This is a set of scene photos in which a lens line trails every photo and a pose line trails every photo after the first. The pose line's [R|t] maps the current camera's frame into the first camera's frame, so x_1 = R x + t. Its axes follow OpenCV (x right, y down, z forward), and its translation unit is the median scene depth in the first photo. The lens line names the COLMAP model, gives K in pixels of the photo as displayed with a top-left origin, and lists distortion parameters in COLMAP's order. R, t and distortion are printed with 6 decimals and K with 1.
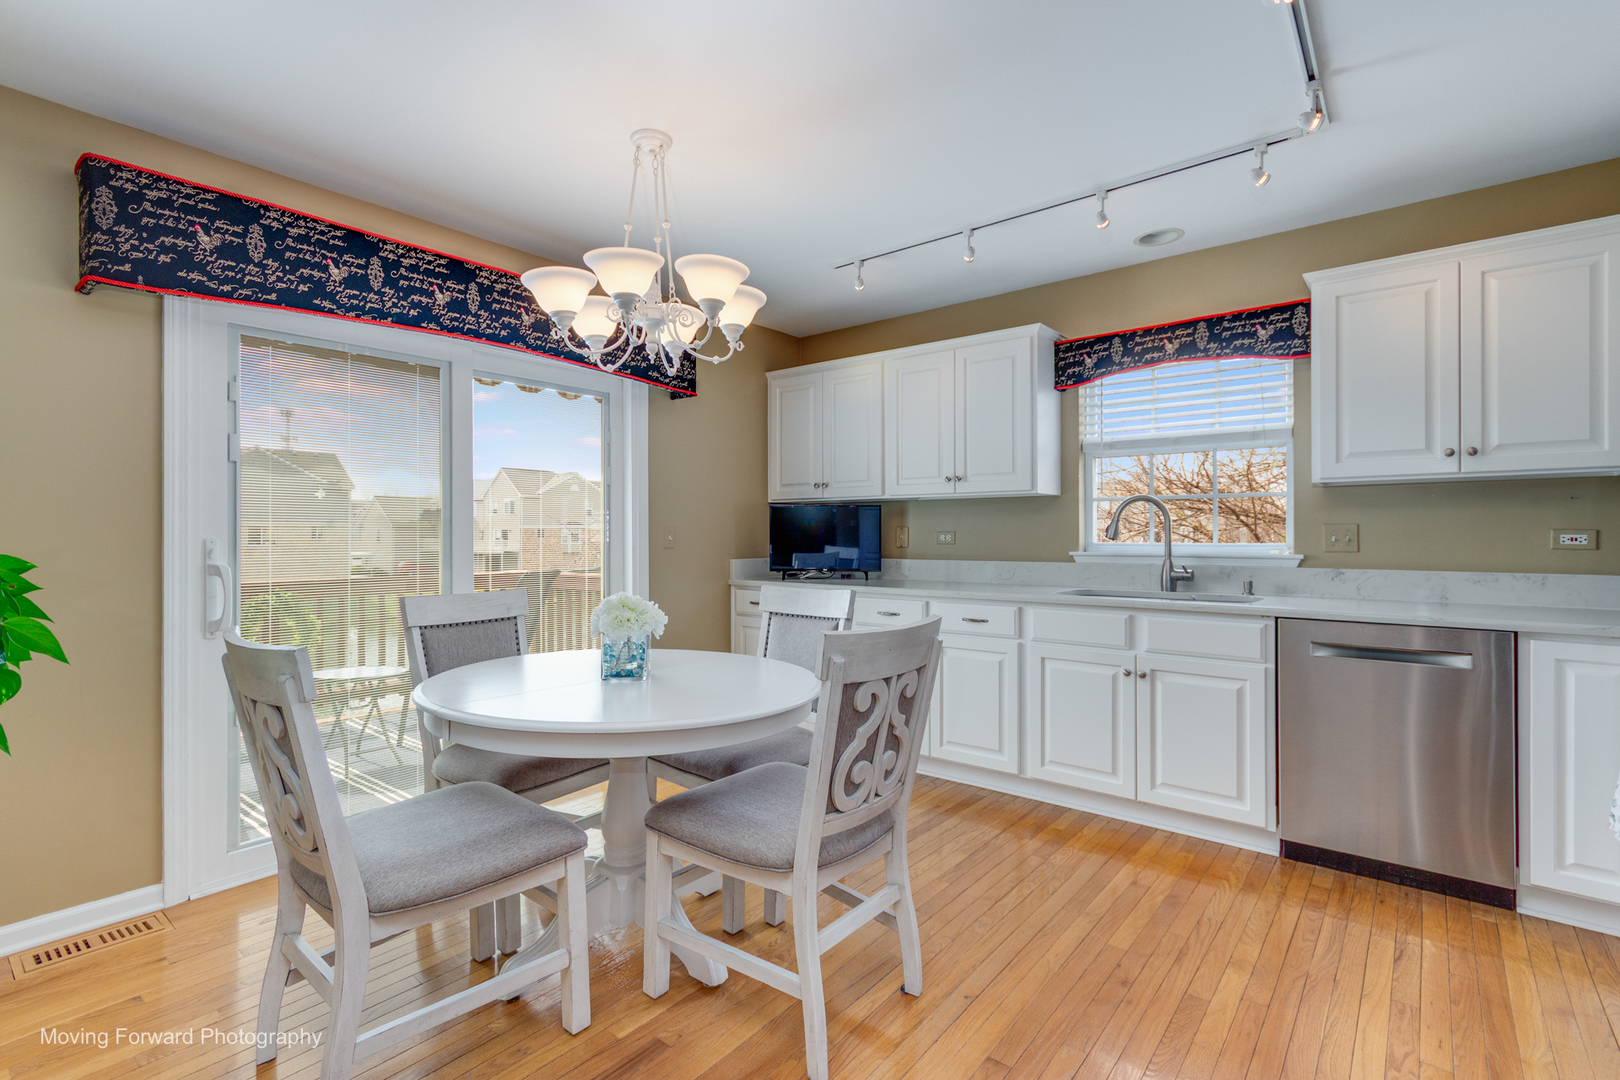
lens RADIAL K [[751.9, 0, 805.4], [0, 751.9, 536.8], [0, 0, 1]] dist [0.001090, -0.000288]
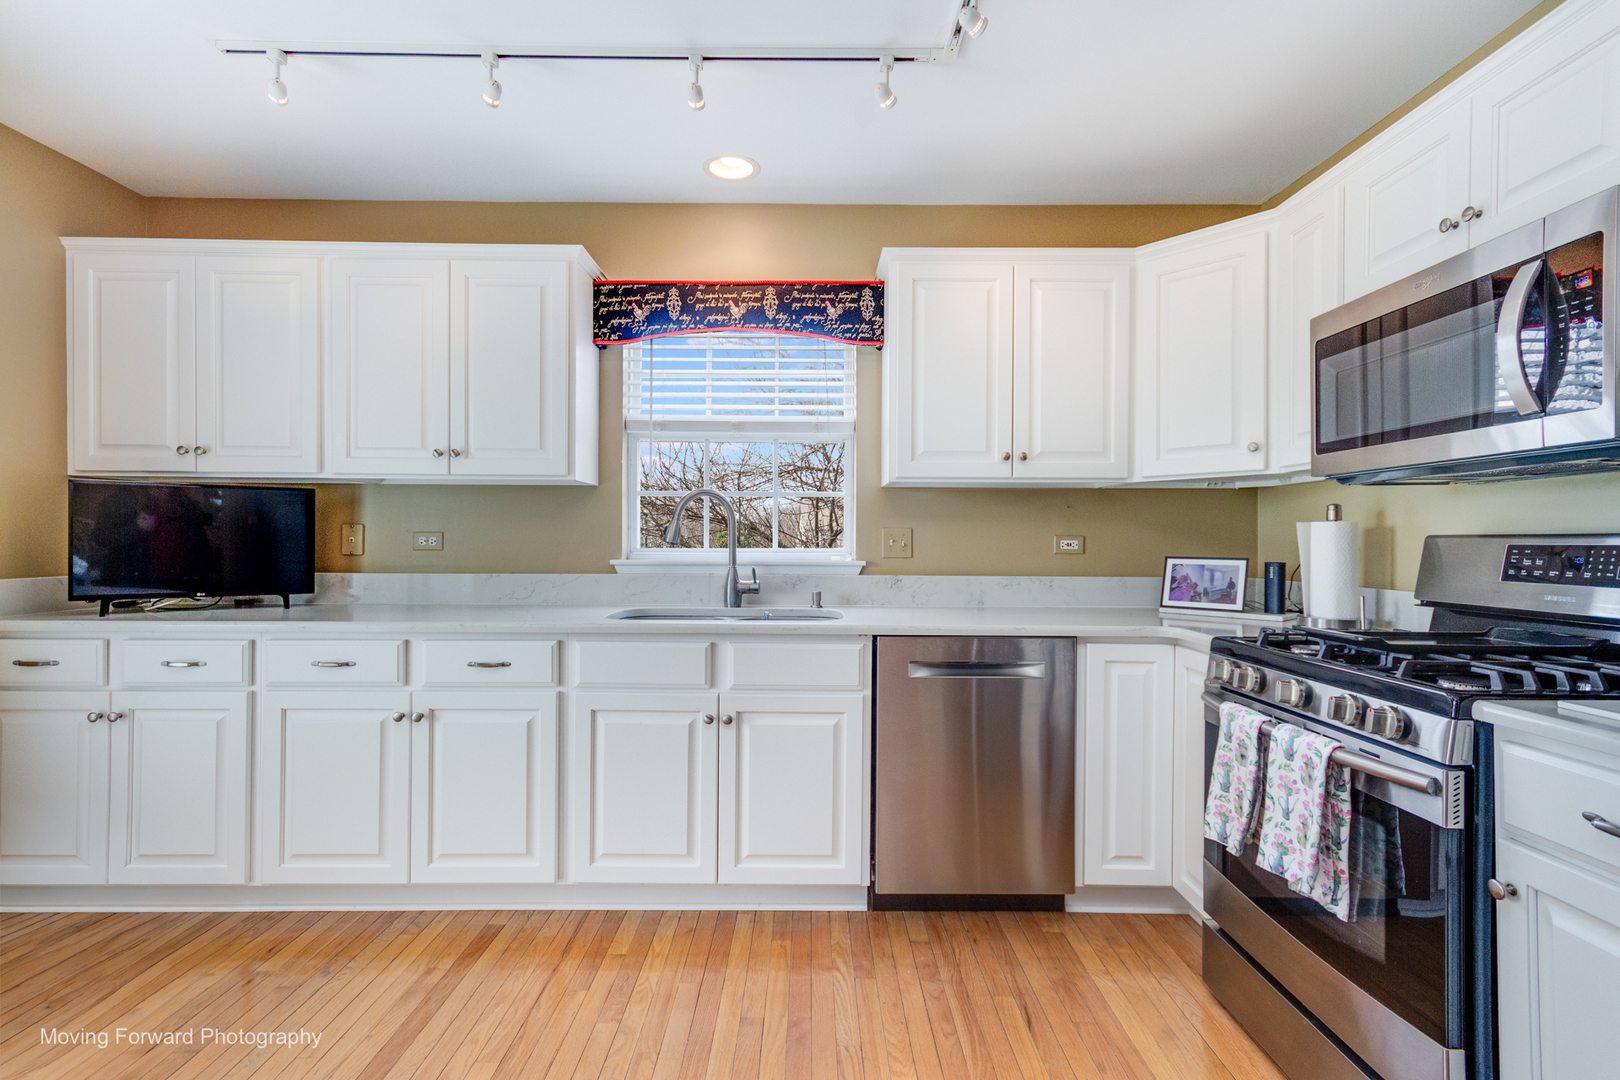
lens RADIAL K [[773.9, 0, 806.2], [0, 773.9, 543.4], [0, 0, 1]] dist [0.015902, 0.000269]
pose [[0.773491, 0.001926, 0.633804, 0.006300], [-0.004640, 0.999986, 0.002625, 0.000307], [-0.633790, -0.004971, 0.773489, 0.296112]]
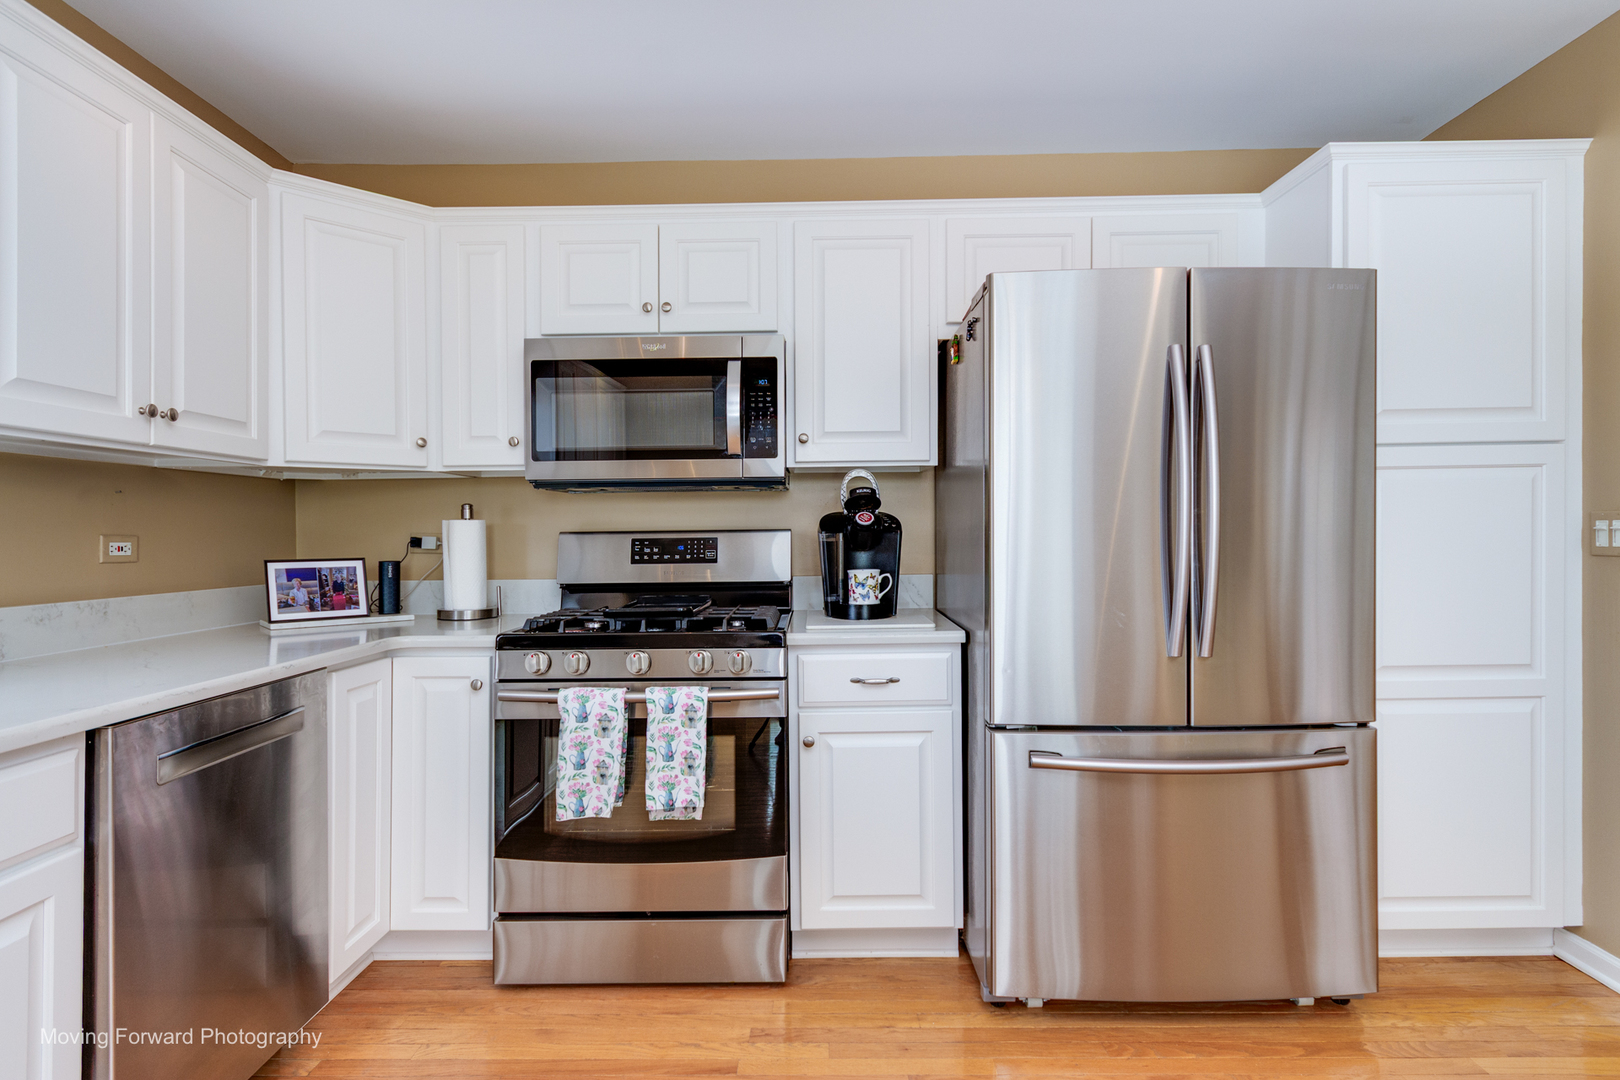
lens RADIAL K [[818.4, 0, 819.9], [0, 818.4, 541.4], [0, 0, 1]] dist [0.002183, 0.000571]
pose [[-0.627502, 0.000997, 0.778614, -0.017626], [0.012940, 0.999874, 0.009148, -0.001834], [-0.778507, 0.015816, -0.627436, 0.779726]]
